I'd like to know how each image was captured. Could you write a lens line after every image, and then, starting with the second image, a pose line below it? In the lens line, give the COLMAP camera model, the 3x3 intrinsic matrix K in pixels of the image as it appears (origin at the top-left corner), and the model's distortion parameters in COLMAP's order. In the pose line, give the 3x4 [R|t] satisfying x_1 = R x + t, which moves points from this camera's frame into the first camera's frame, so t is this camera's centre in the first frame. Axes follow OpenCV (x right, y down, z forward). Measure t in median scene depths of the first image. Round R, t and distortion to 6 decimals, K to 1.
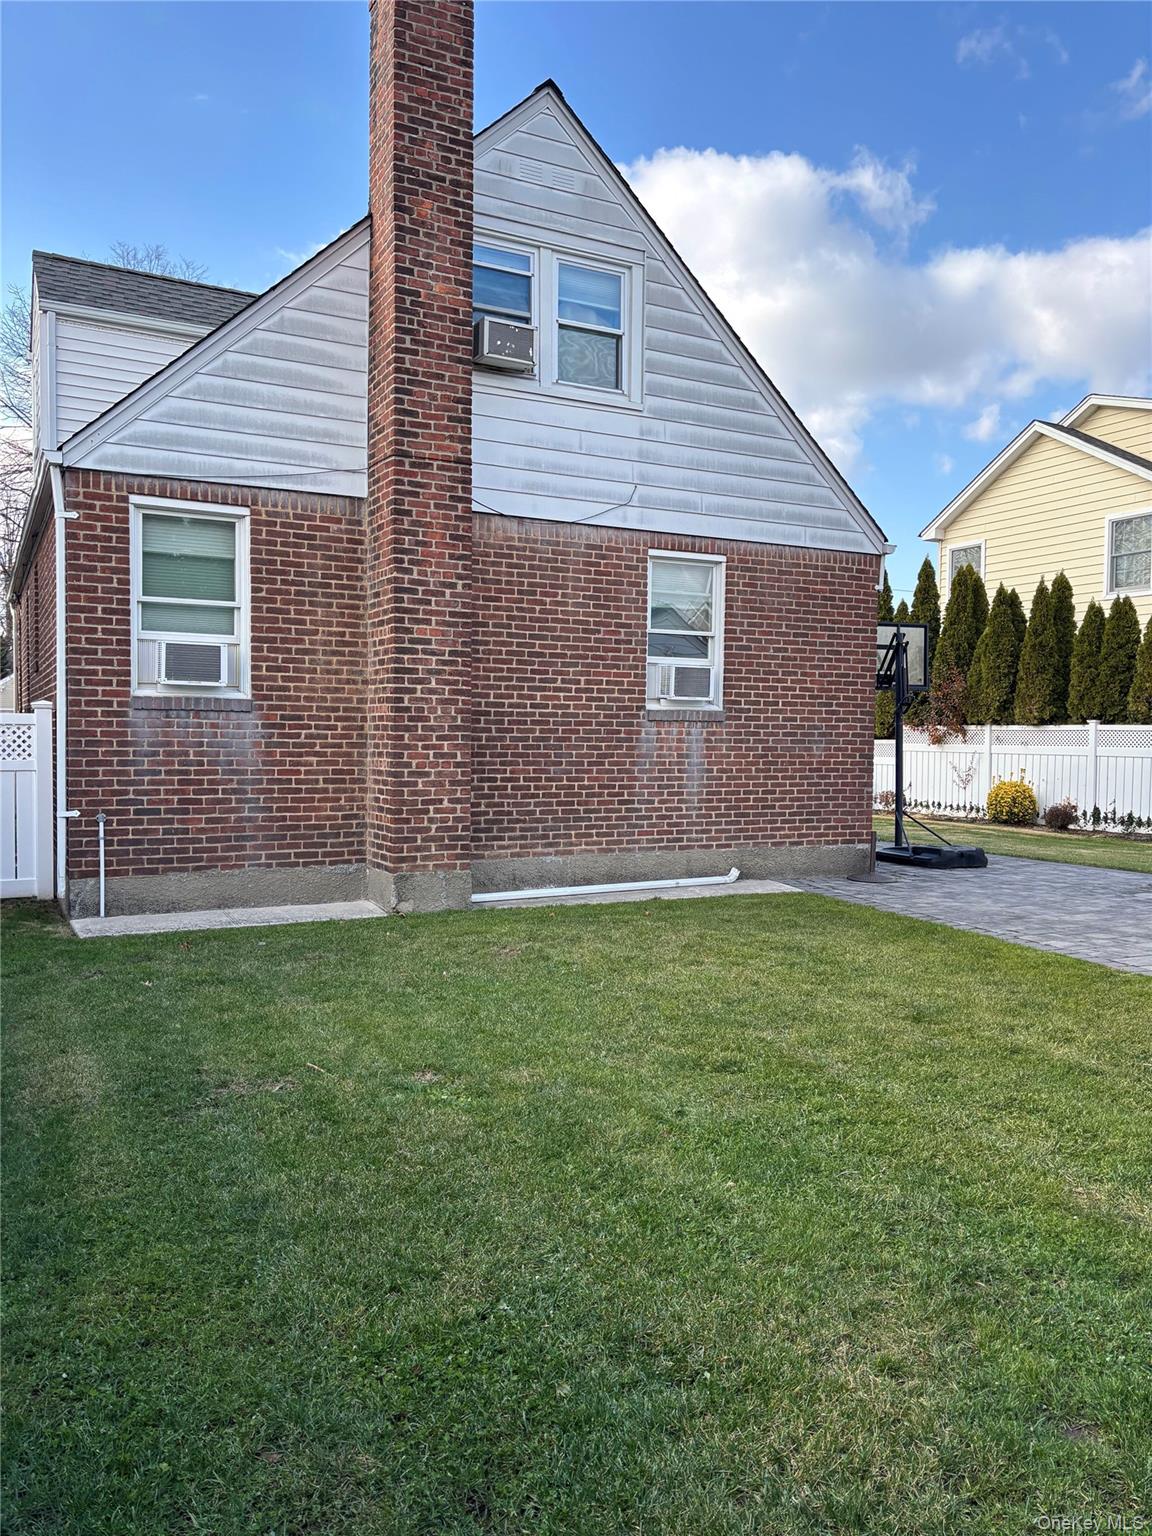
lens RADIAL K [[1158.4, 0, 573.5], [0, 1158.4, 761.8], [0, 0, 1]] dist [0.019502, -0.048535]
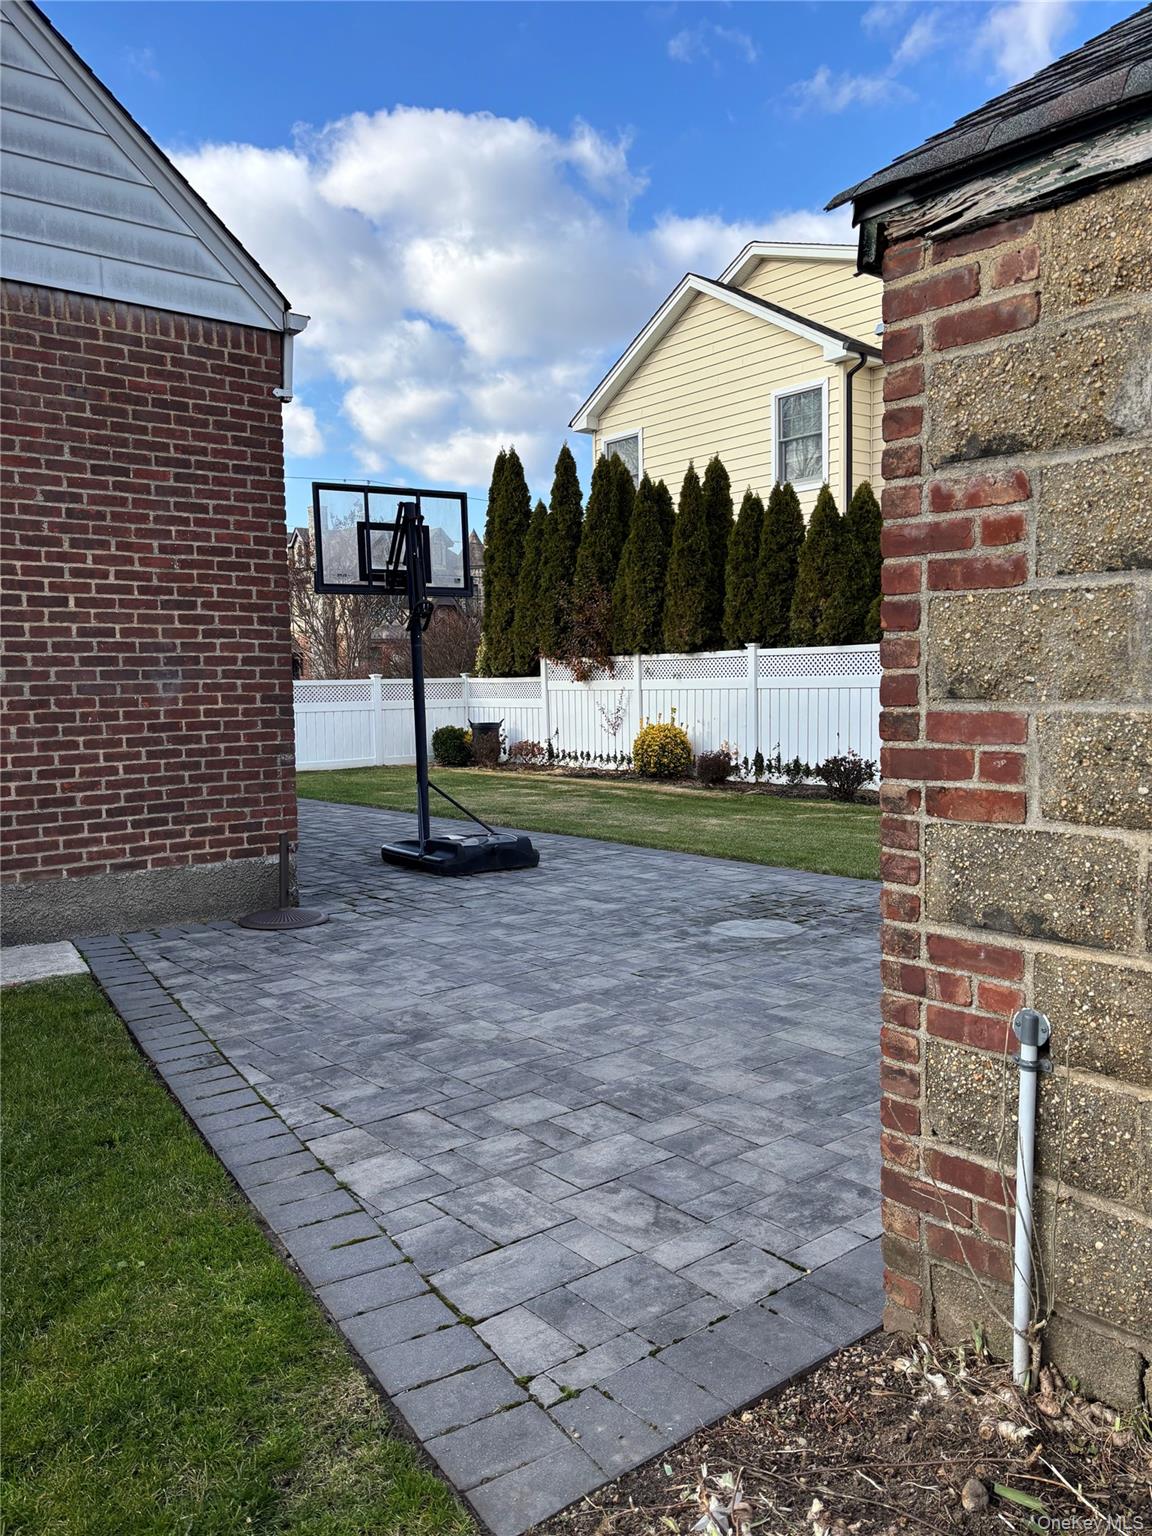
lens RADIAL K [[1158.4, 0, 573.6], [0, 1158.4, 781.0], [0, 0, 1]] dist [0.019502, -0.048535]
pose [[0.978046, -0.047106, 0.202995, 0.164812], [0.034489, 0.997273, 0.065252, 0.001965], [-0.205515, -0.056819, 0.977003, 0.249966]]
